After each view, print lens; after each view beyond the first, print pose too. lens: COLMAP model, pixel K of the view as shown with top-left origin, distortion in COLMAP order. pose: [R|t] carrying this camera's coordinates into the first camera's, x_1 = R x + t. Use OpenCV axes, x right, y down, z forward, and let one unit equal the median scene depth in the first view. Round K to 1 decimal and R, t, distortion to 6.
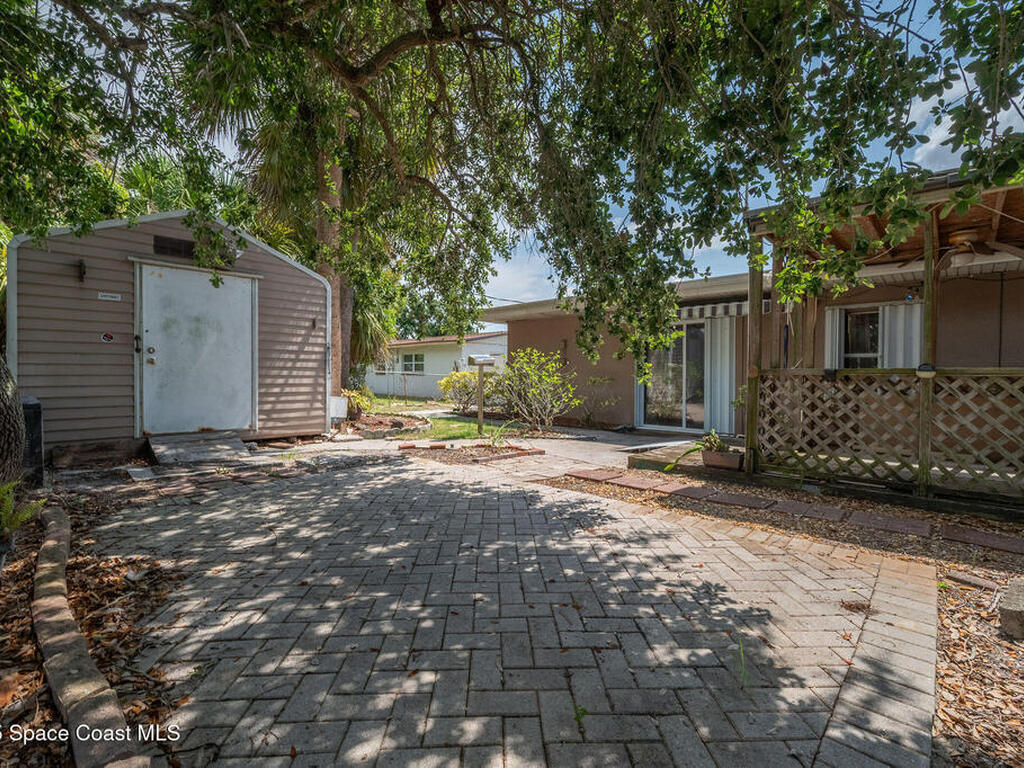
lens RADIAL K [[454.7, 0, 519.4], [0, 454.7, 382.0], [0, 0, 1]] dist [0.001084, -0.000060]
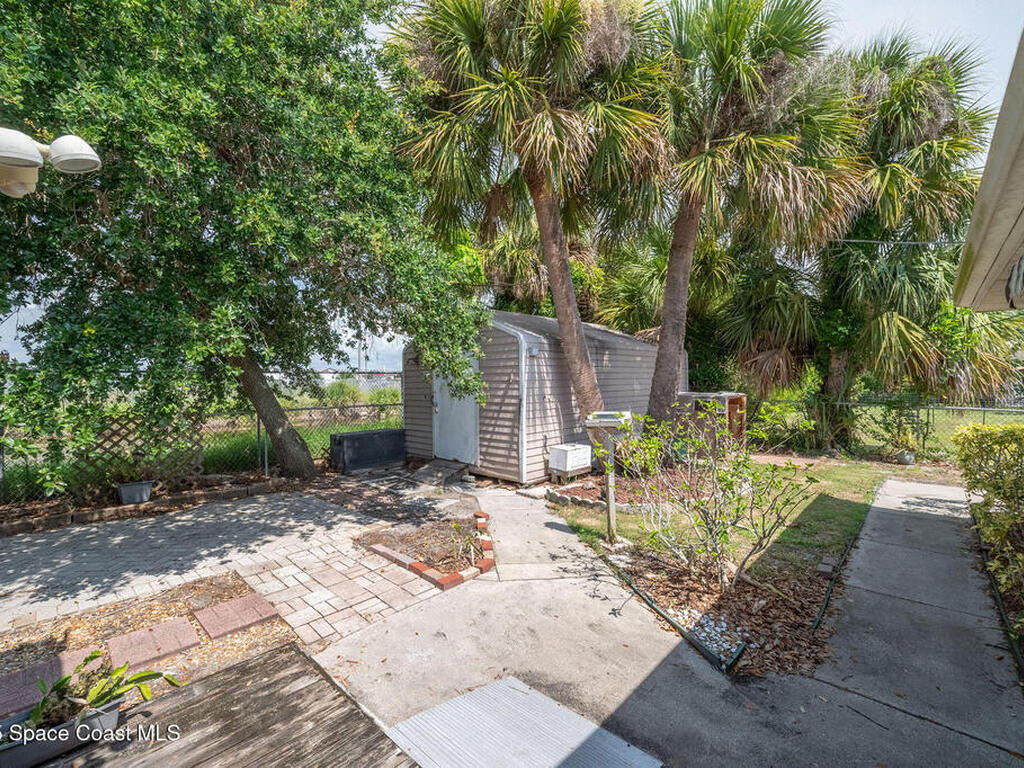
lens RADIAL K [[454.7, 0, 512.1], [0, 454.7, 382.0], [0, 0, 1]] dist [0.001084, -0.000060]
pose [[0.014691, -0.006252, -0.999873, 1.025172], [-0.007120, 0.999954, -0.006357, -0.183201], [0.999867, 0.007212, 0.014646, 1.639097]]
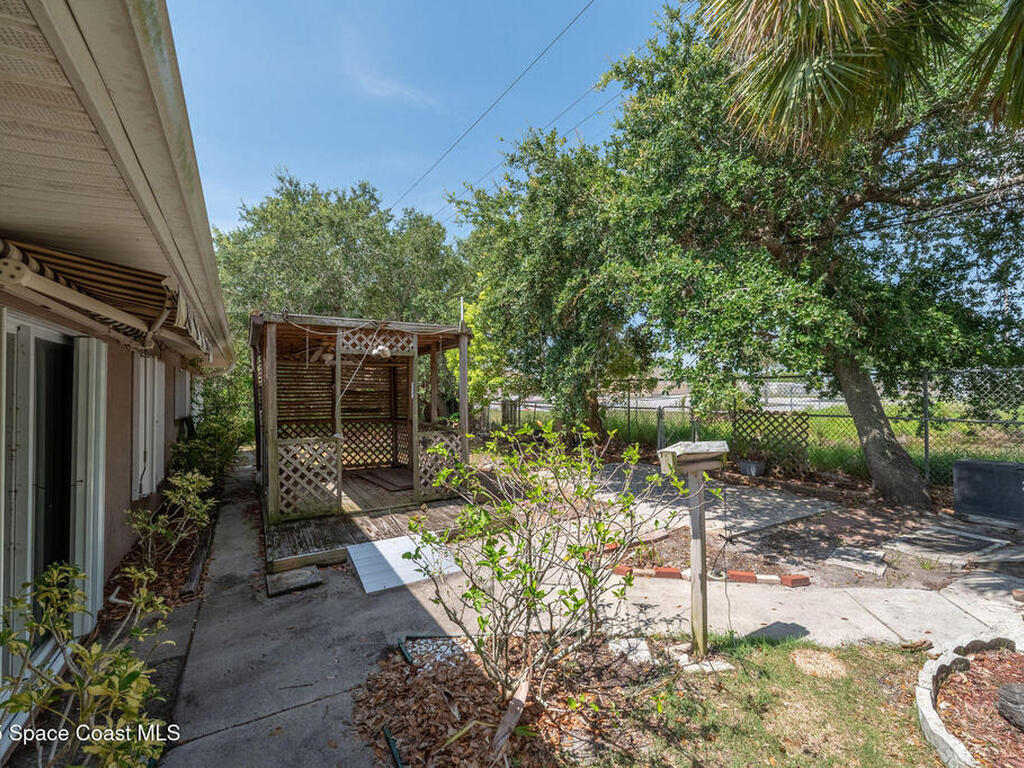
lens RADIAL K [[454.7, 0, 509.3], [0, 454.7, 384.6], [0, 0, 1]] dist [0.001084, -0.000060]
pose [[-0.961416, 0.005947, 0.275033, -0.022006], [0.008108, 0.999945, 0.006720, -0.210445], [-0.274978, 0.008691, -0.961411, 2.643107]]
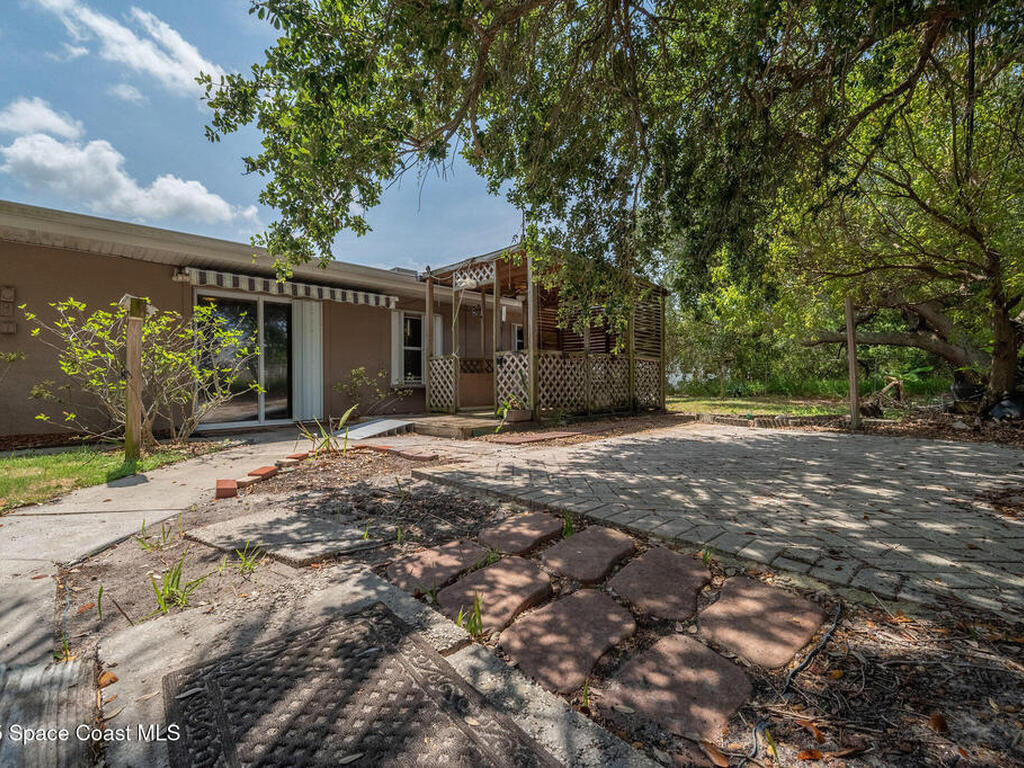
lens RADIAL K [[454.7, 0, 513.5], [0, 454.7, 381.5], [0, 0, 1]] dist [0.001084, -0.000060]
pose [[0.023154, -0.006987, 0.999707, -1.000903], [0.026576, 0.999626, 0.006371, 0.066326], [-0.999379, 0.026421, 0.023331, 1.101205]]
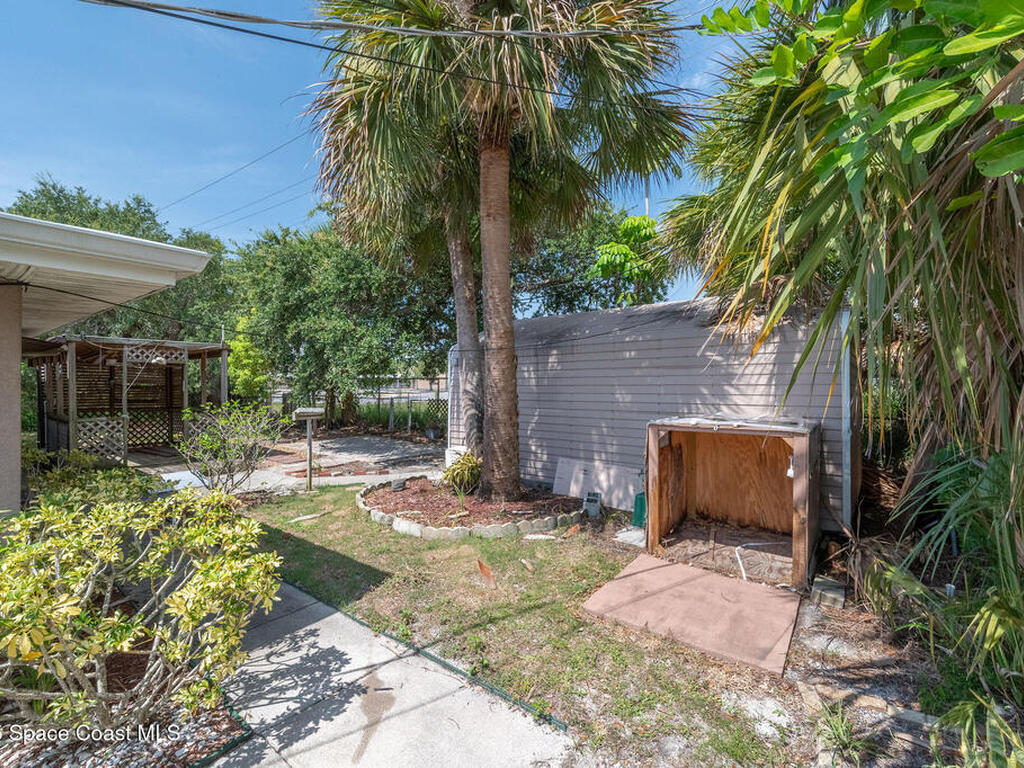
lens RADIAL K [[454.7, 0, 502.6], [0, 454.7, 383.5], [0, 0, 1]] dist [0.001084, -0.000060]
pose [[-0.994981, -0.003436, -0.100004, -0.700358], [-0.005350, 0.999808, 0.018877, -0.251020], [0.099920, 0.019317, -0.994808, 3.776530]]
